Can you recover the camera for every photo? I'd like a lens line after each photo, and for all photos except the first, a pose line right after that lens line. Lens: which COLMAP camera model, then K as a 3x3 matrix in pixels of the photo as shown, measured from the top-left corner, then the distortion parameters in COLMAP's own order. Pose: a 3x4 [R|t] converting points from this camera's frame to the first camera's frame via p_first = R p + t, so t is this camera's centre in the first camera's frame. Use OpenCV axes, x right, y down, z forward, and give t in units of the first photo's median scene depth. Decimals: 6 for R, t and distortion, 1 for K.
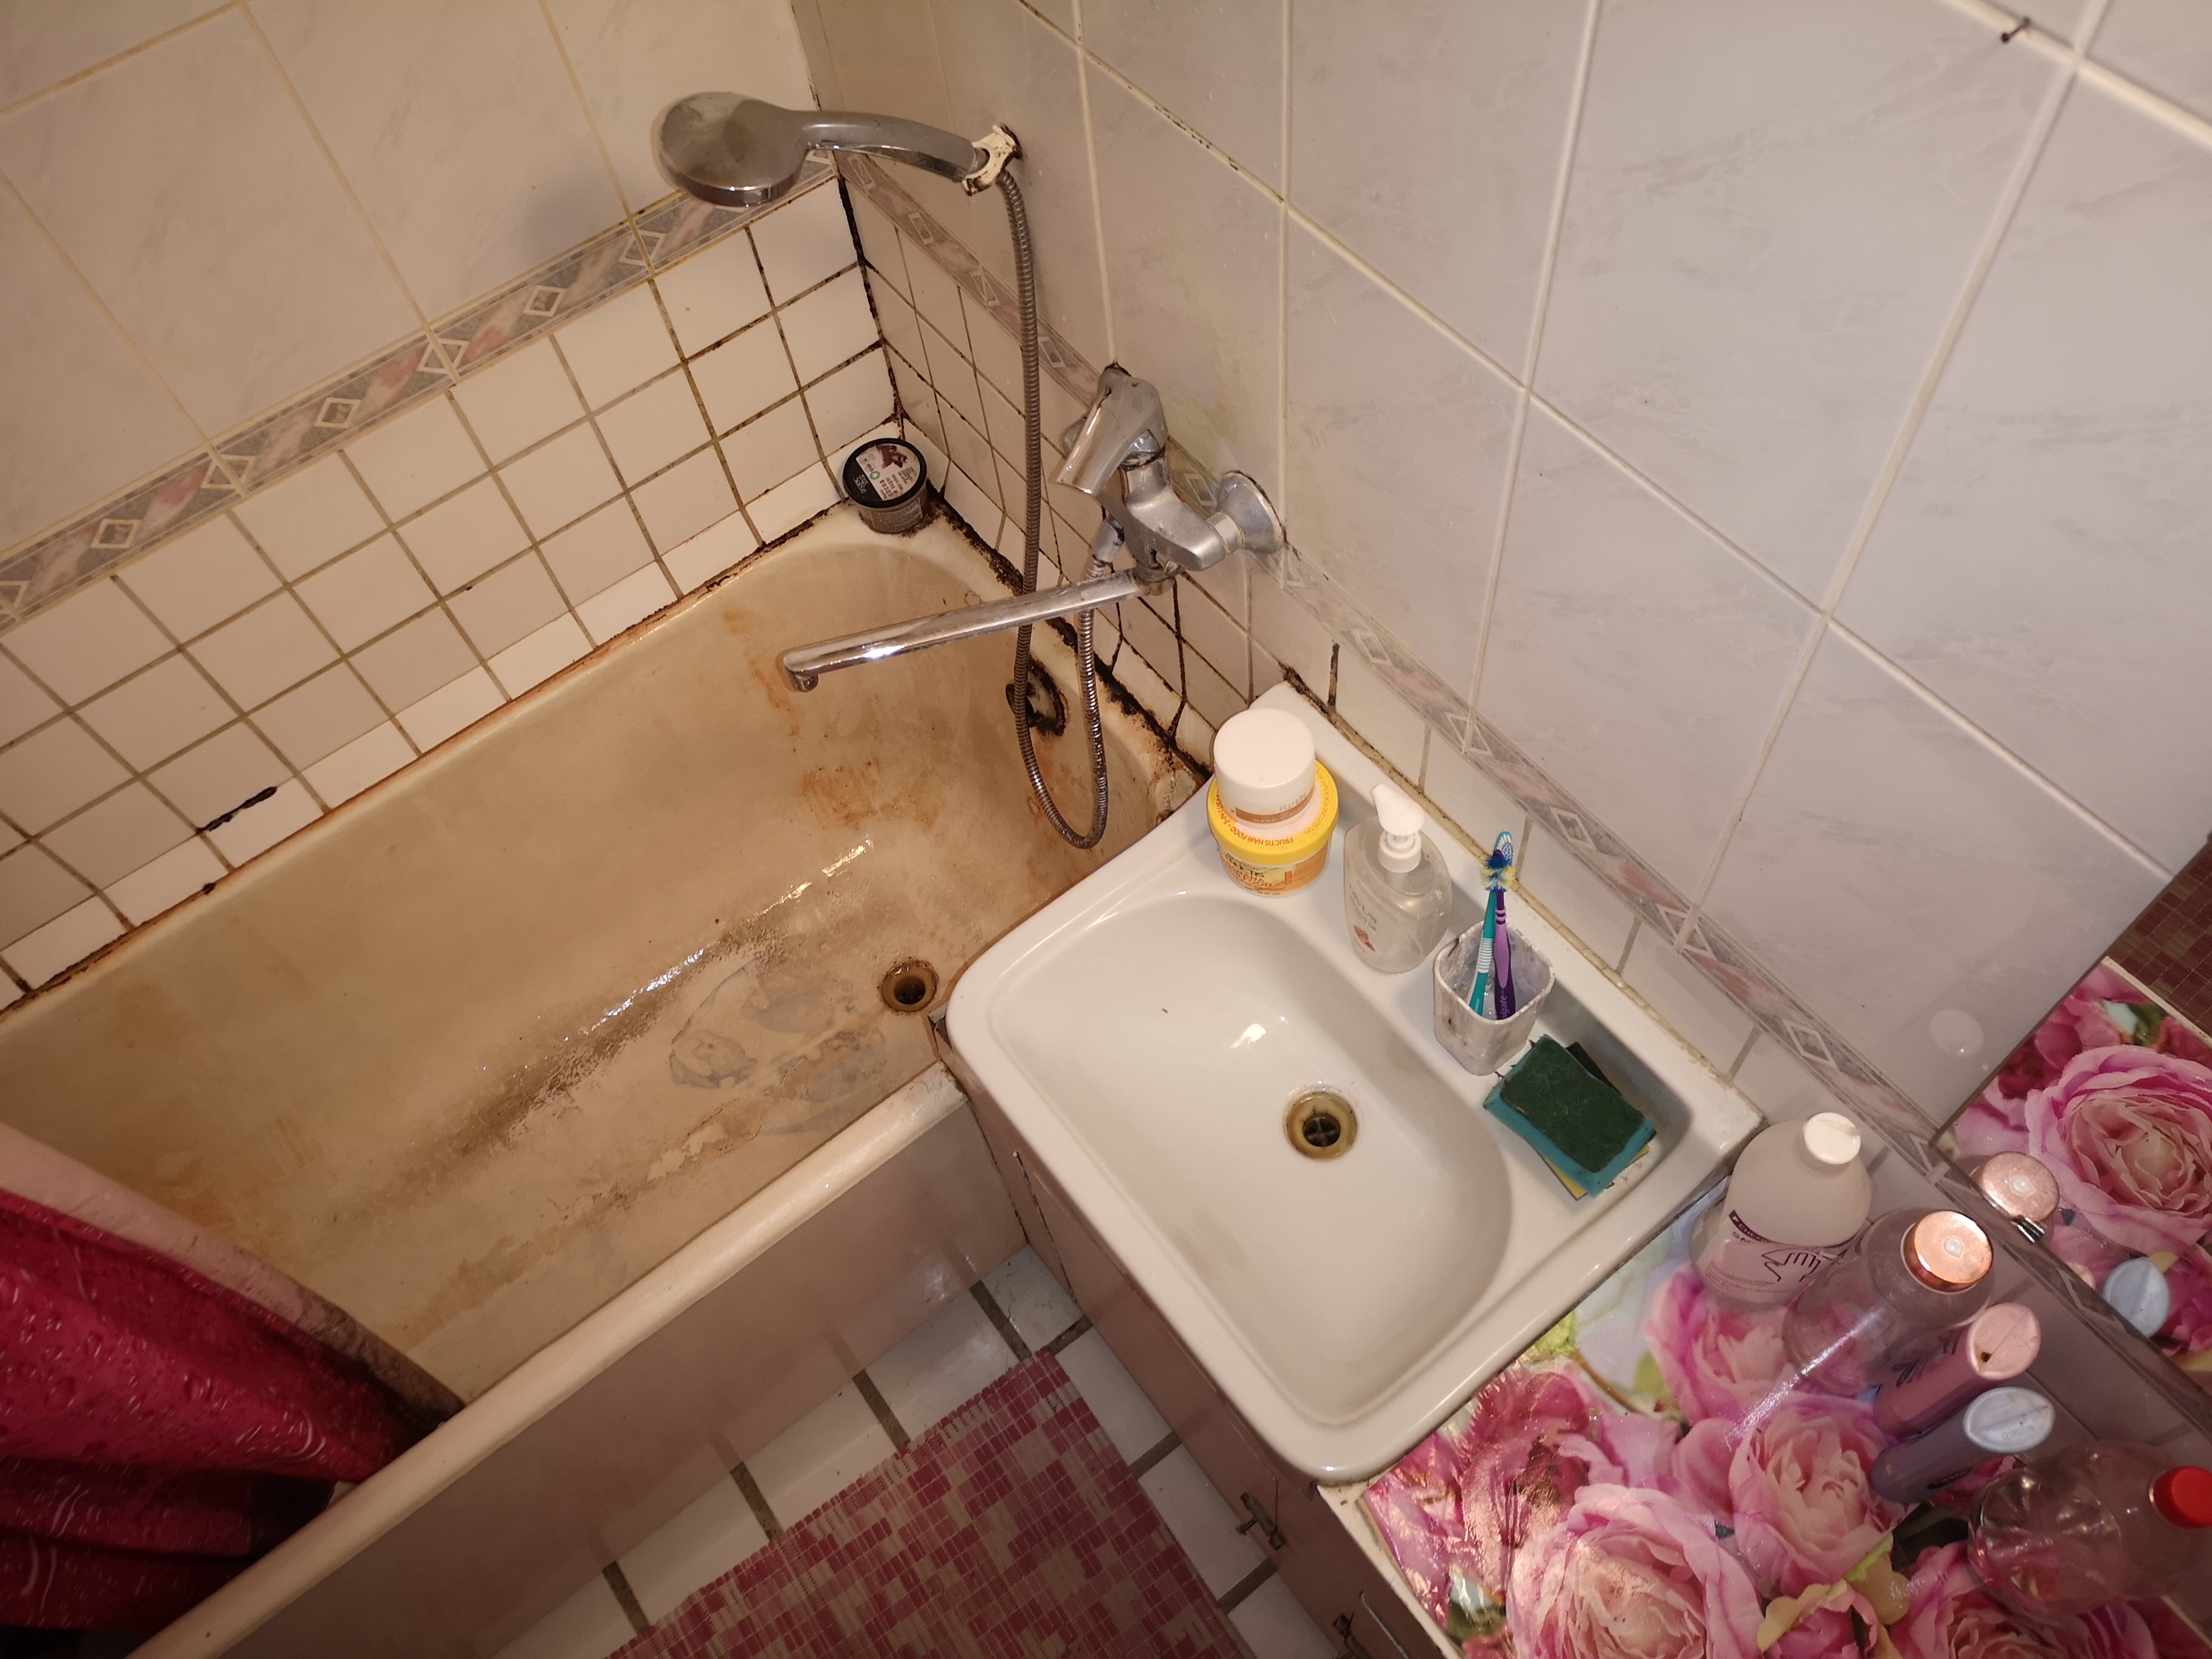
lens RADIAL K [[1694.8, 0, 1101.7], [0, 1694.8, 821.0], [0, 0, 1]] dist [0.064160, -0.073045]
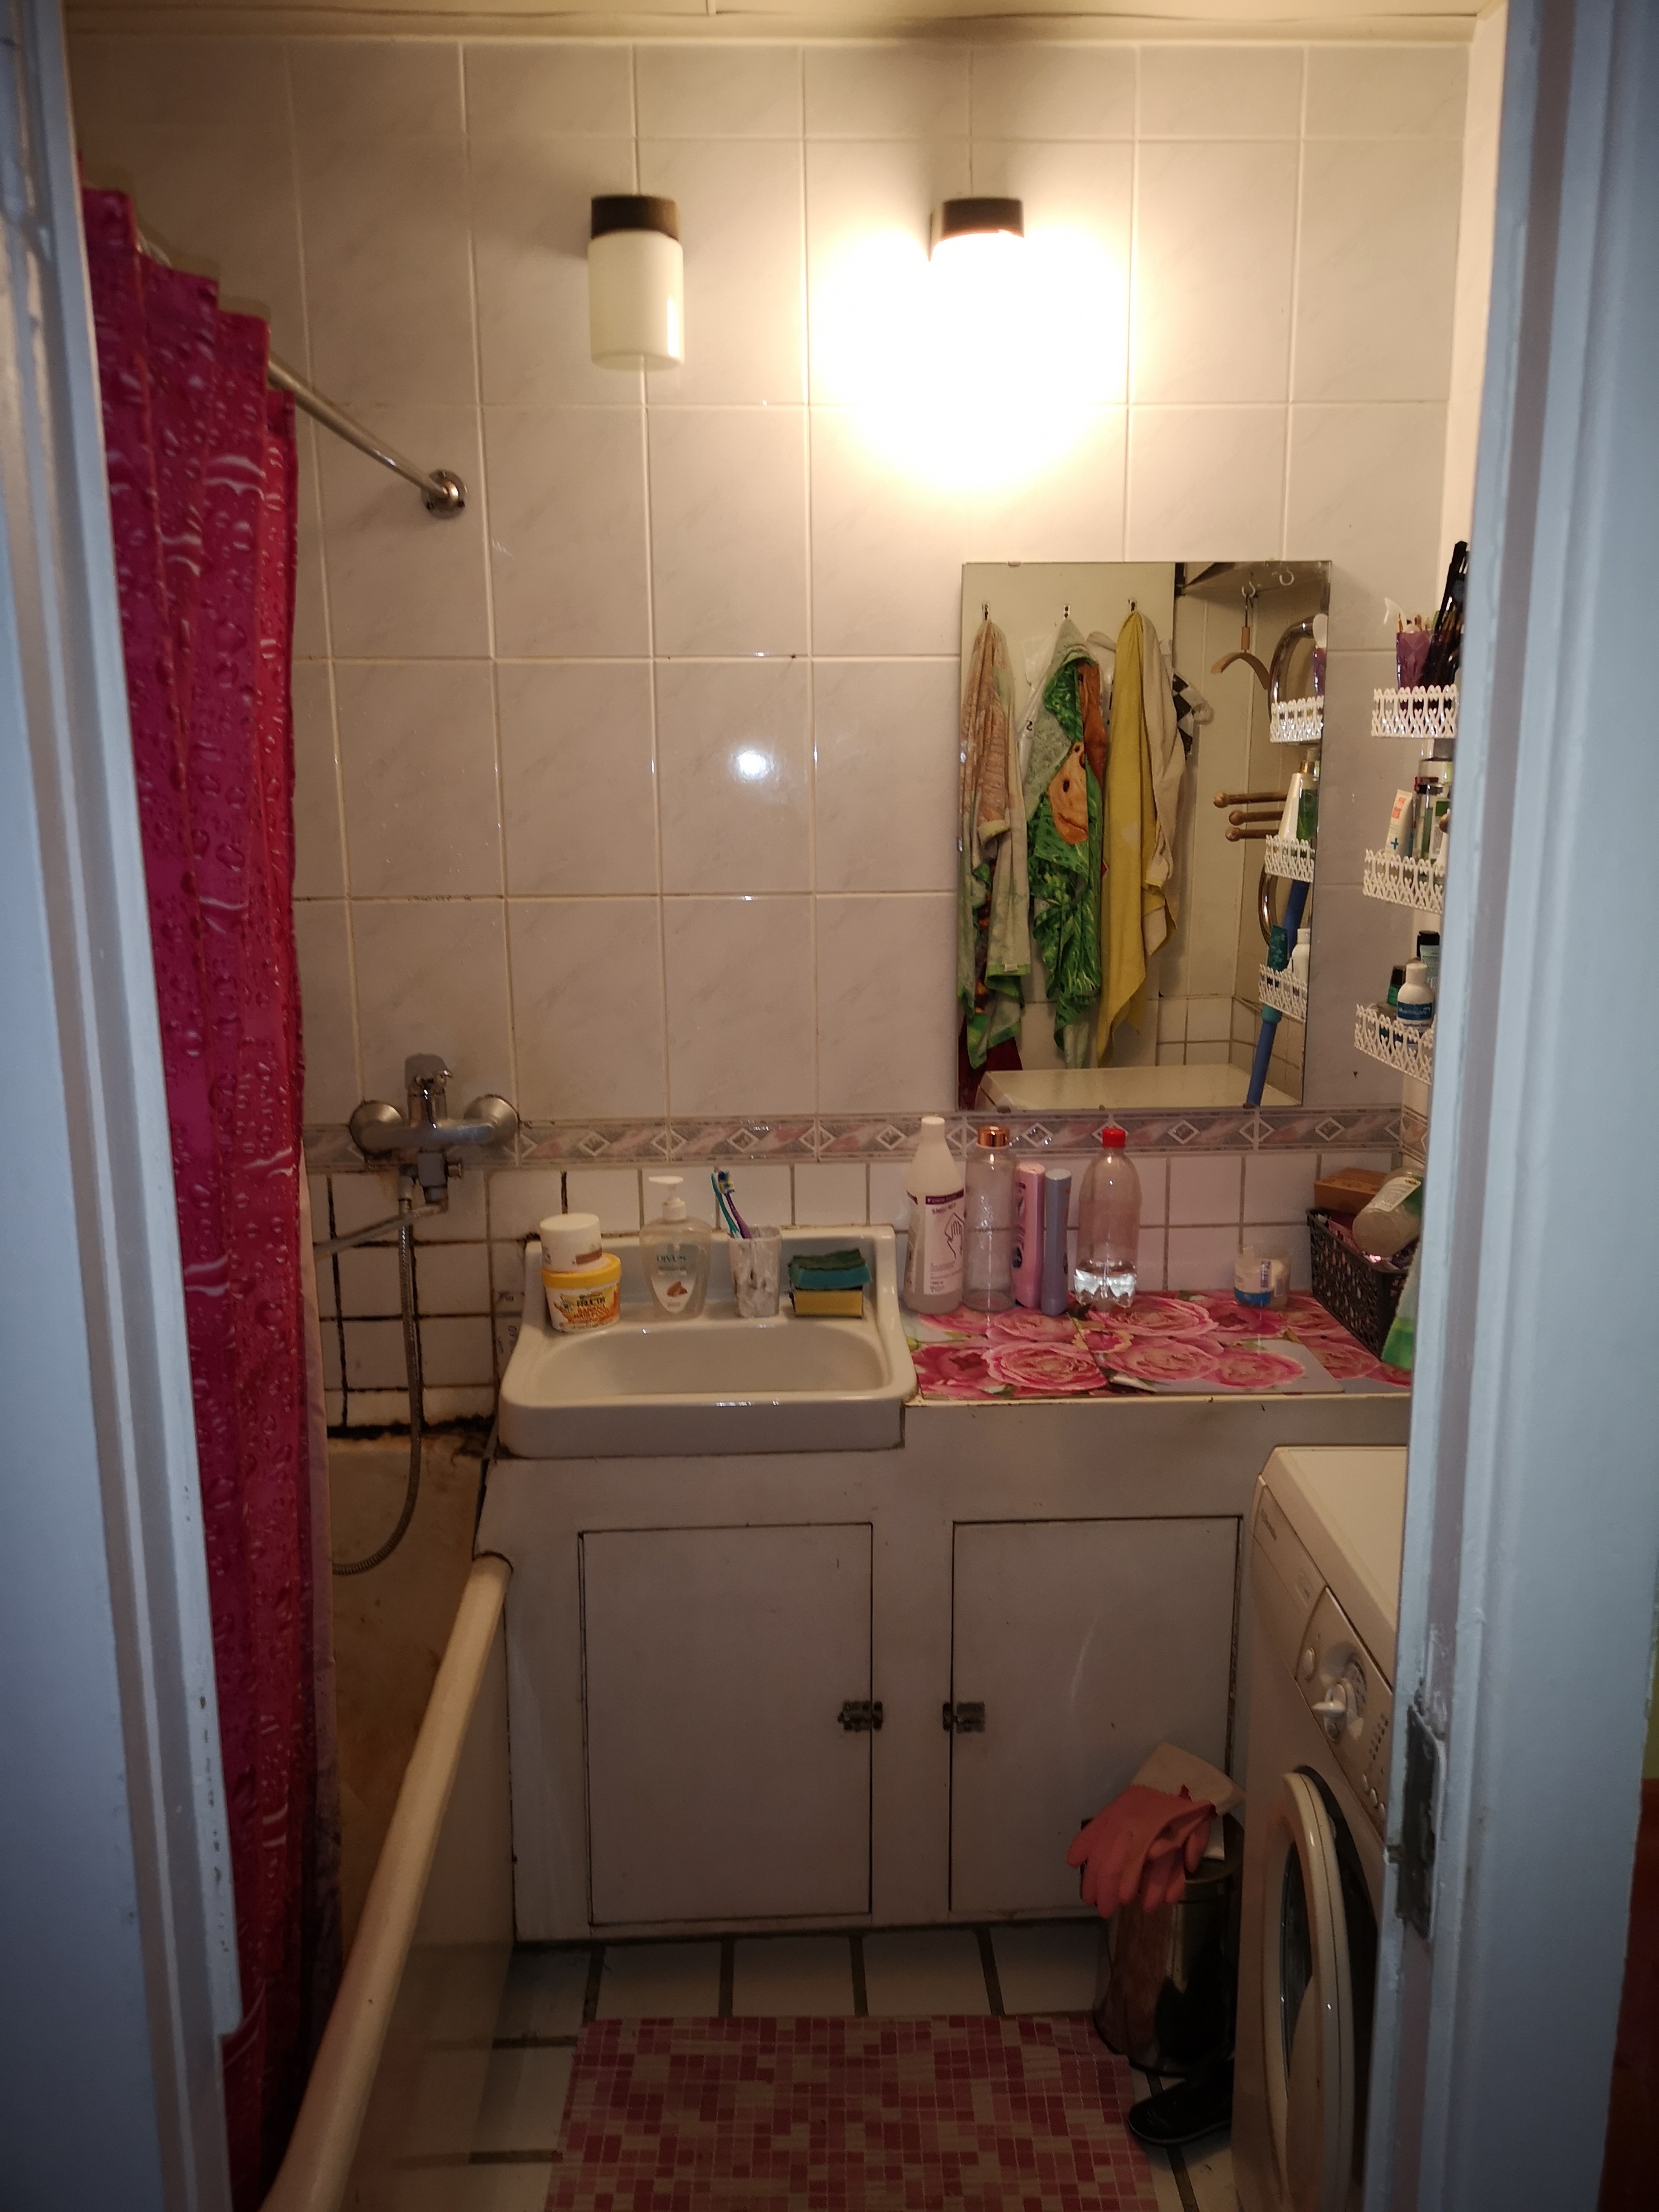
lens RADIAL K [[1701.9, 0, 842.3], [0, 1701.9, 1098.2], [0, 0, 1]] dist [0.066821, -0.067030]
pose [[0.556327, -0.086574, 0.826441, -1.287829], [0.690622, 0.601253, -0.401915, 0.846853], [-0.462105, 0.794355, 0.394283, 0.116796]]
